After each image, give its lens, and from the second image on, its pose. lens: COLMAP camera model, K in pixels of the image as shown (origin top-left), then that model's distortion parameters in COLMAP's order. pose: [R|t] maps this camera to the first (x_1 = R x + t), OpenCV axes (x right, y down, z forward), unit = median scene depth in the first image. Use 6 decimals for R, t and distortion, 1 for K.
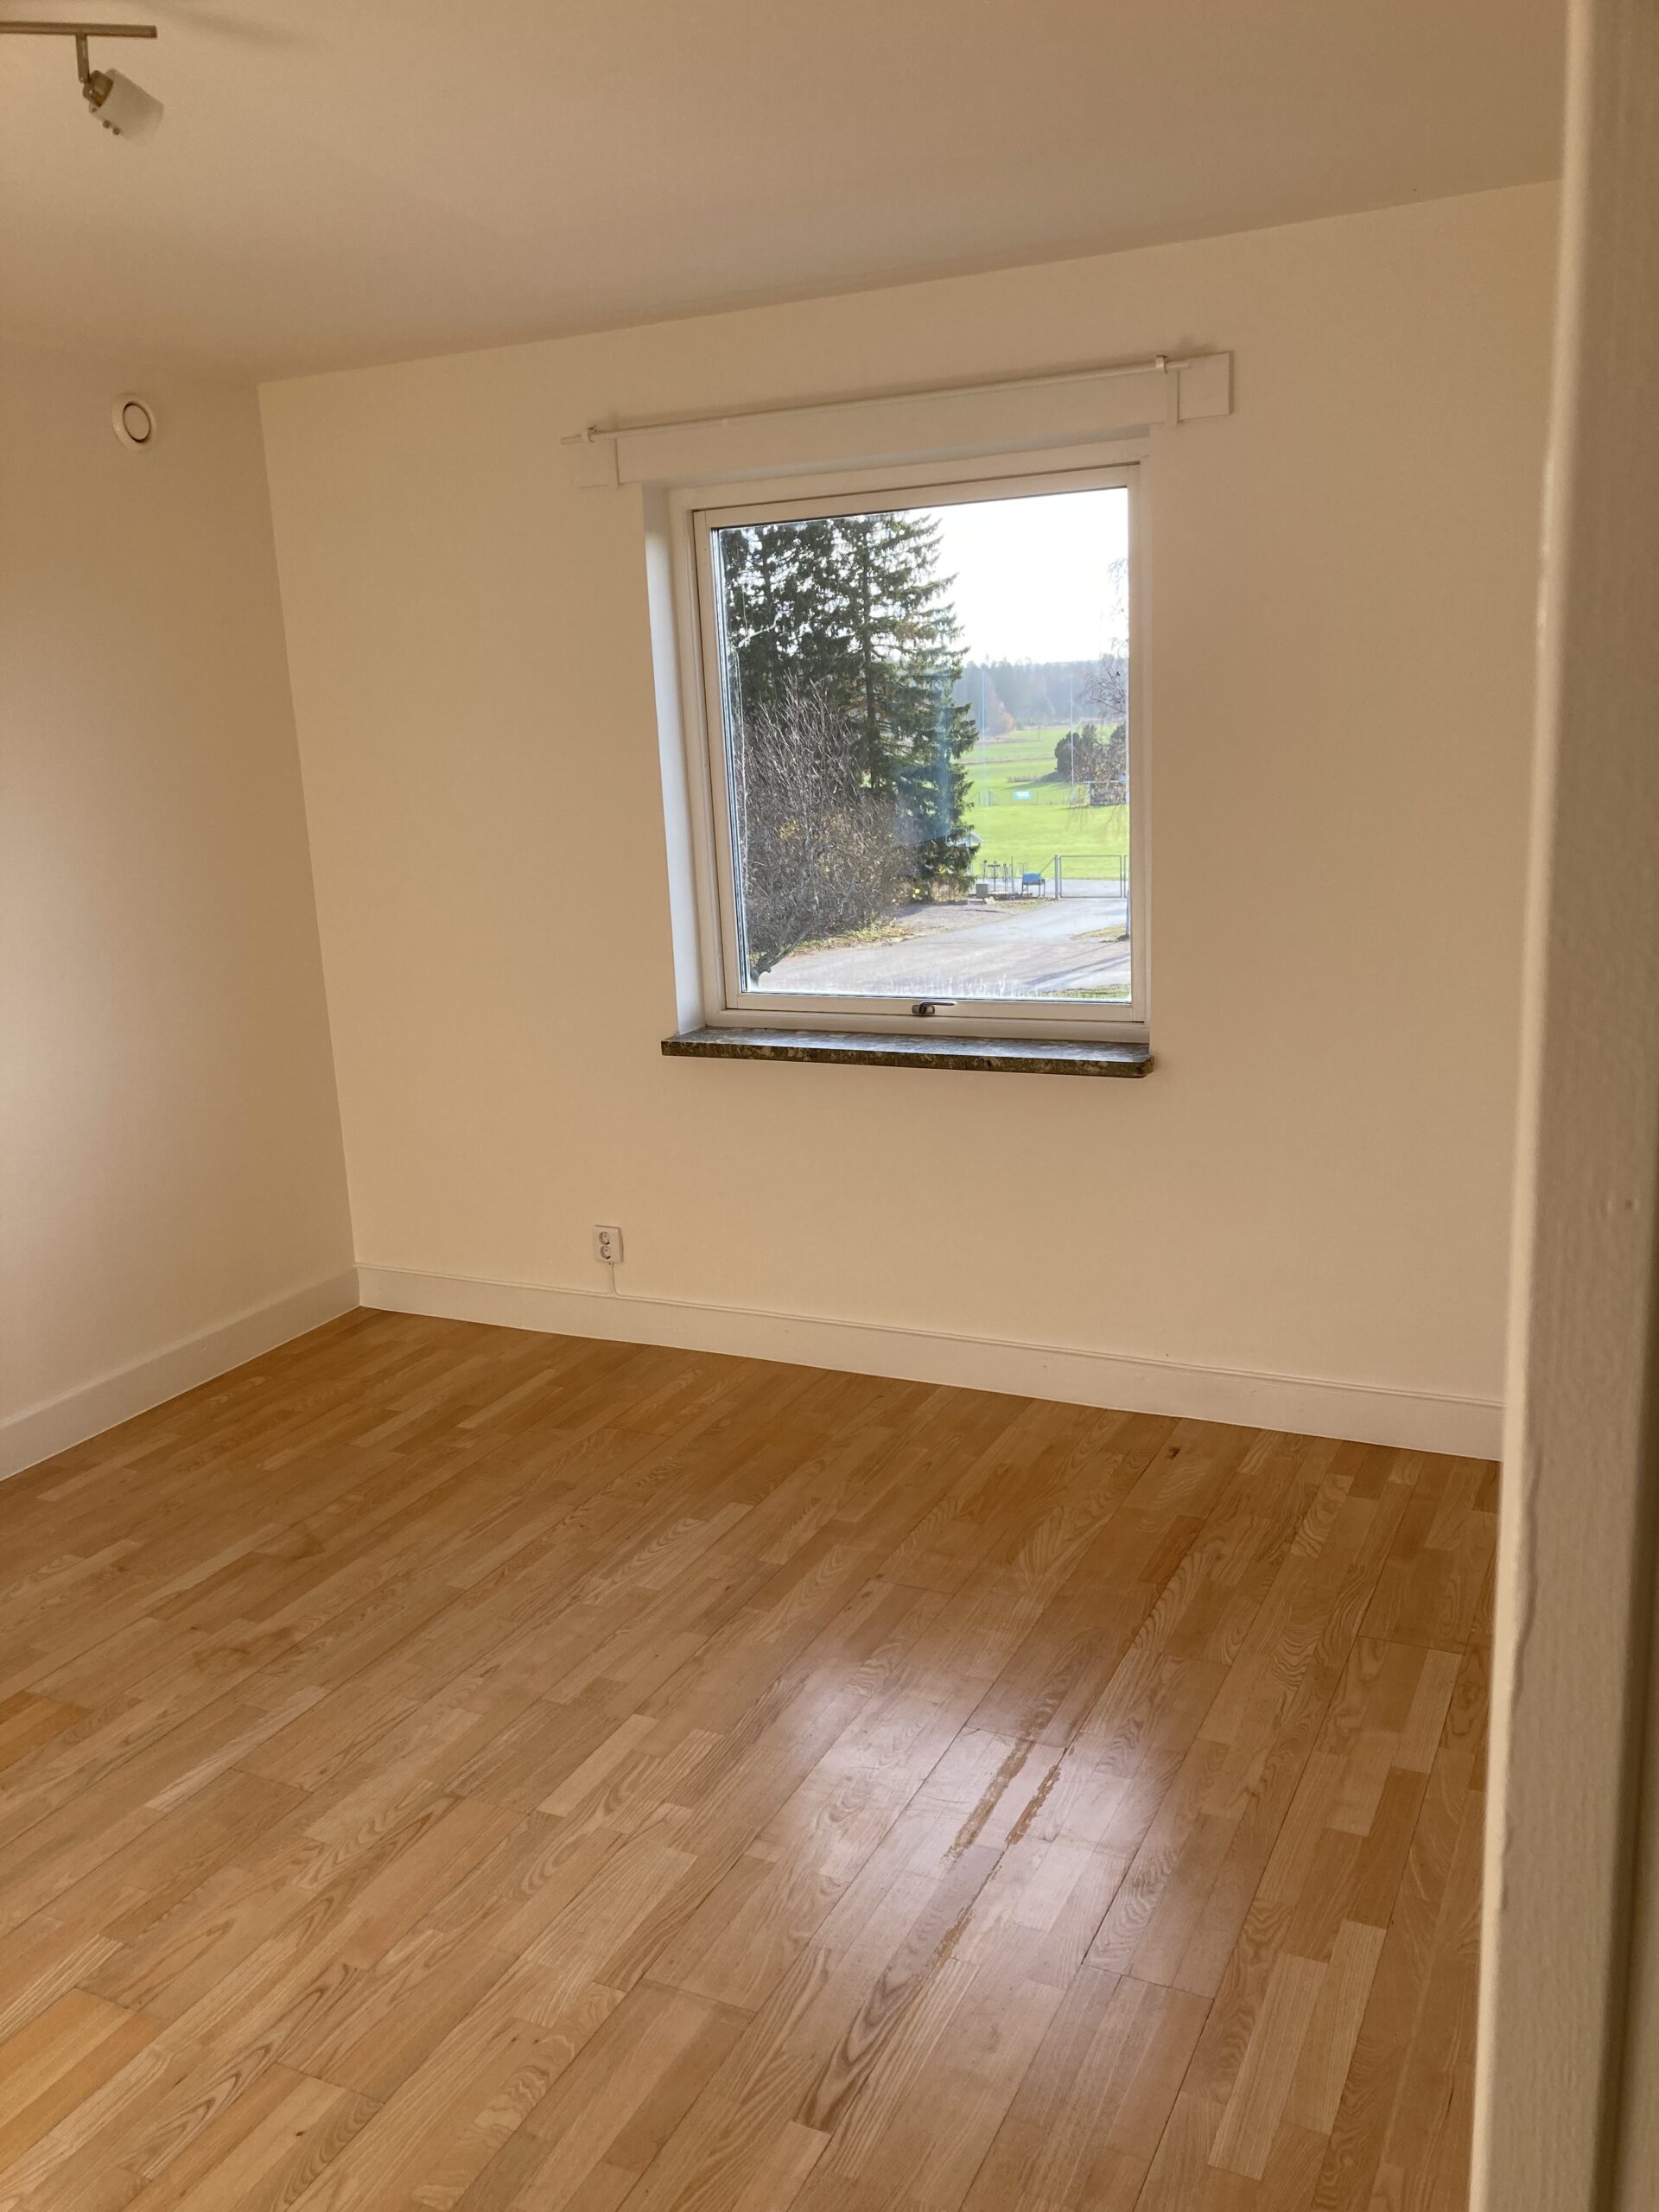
lens RADIAL K [[1805.7, 0, 829.7], [0, 1805.7, 1101.0], [0, 0, 1]] dist [0.007926, -0.021048]
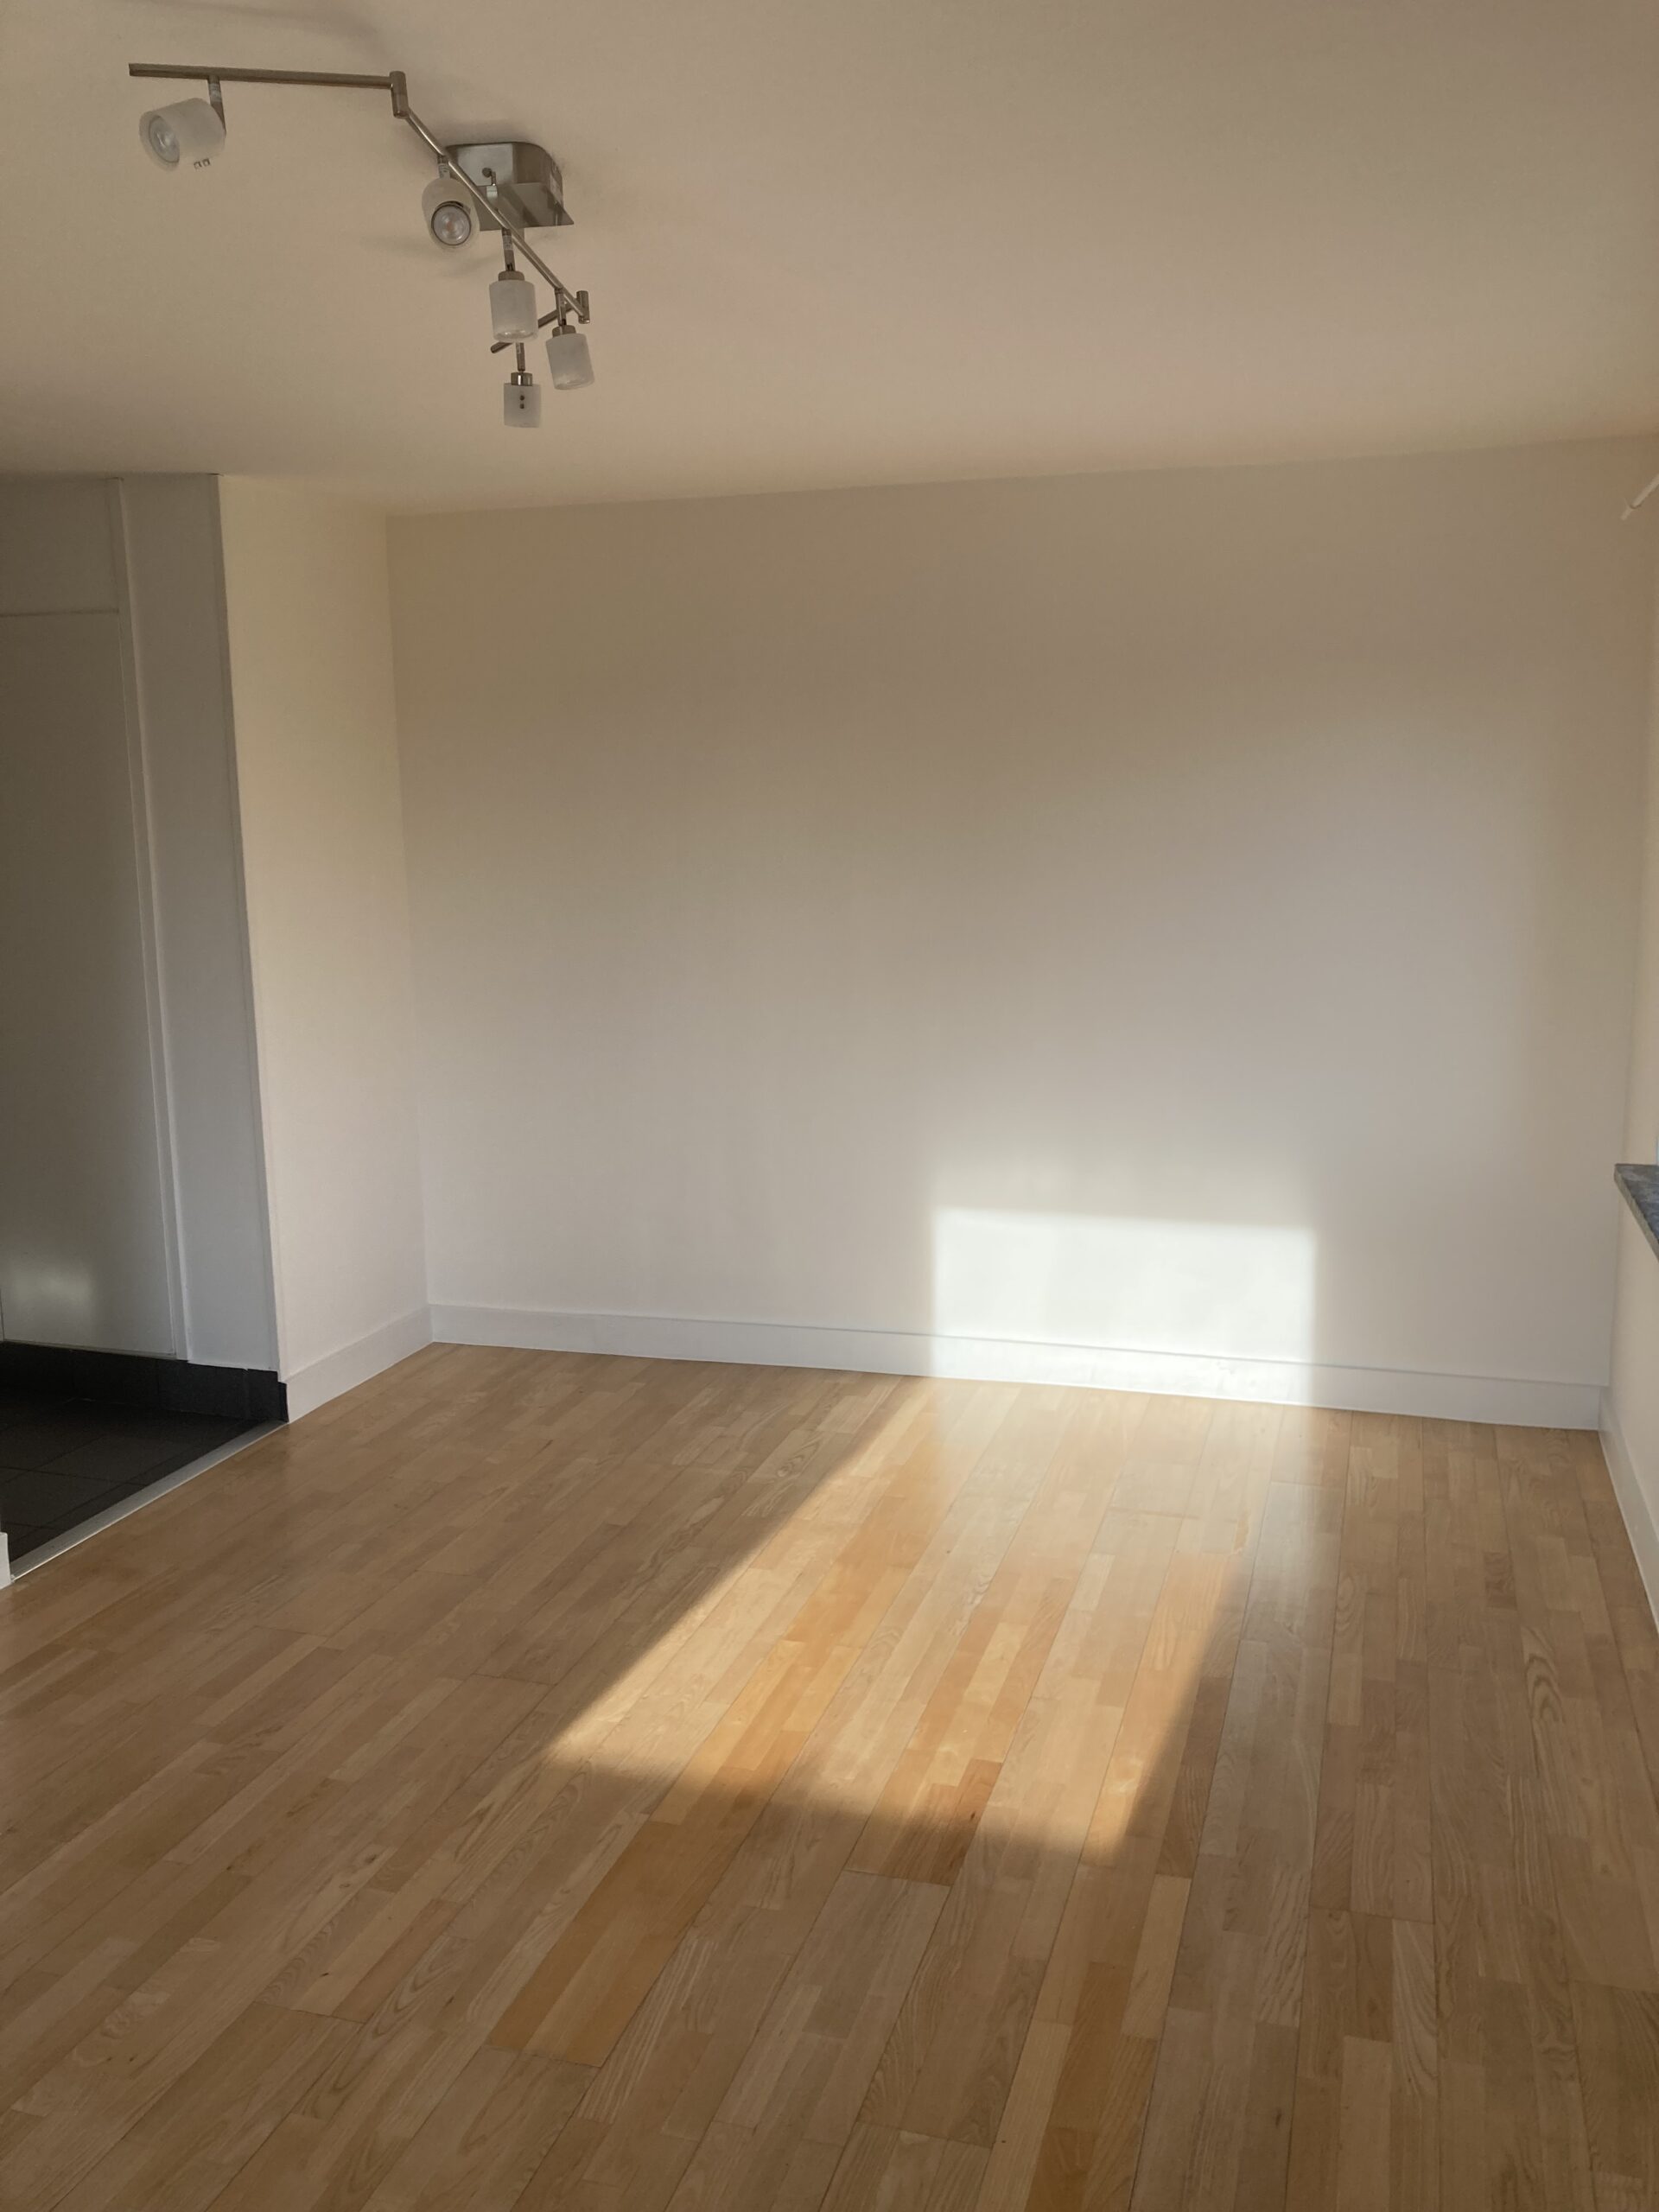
lens RADIAL K [[1805.7, 0, 829.8], [0, 1805.7, 1104.9], [0, 0, 1]] dist [0.007926, -0.021048]
pose [[-0.986522, 0.081134, -0.142101, -0.448969], [0.019168, 0.919740, 0.392061, -0.368163], [0.162505, 0.384052, -0.908898, 1.725149]]
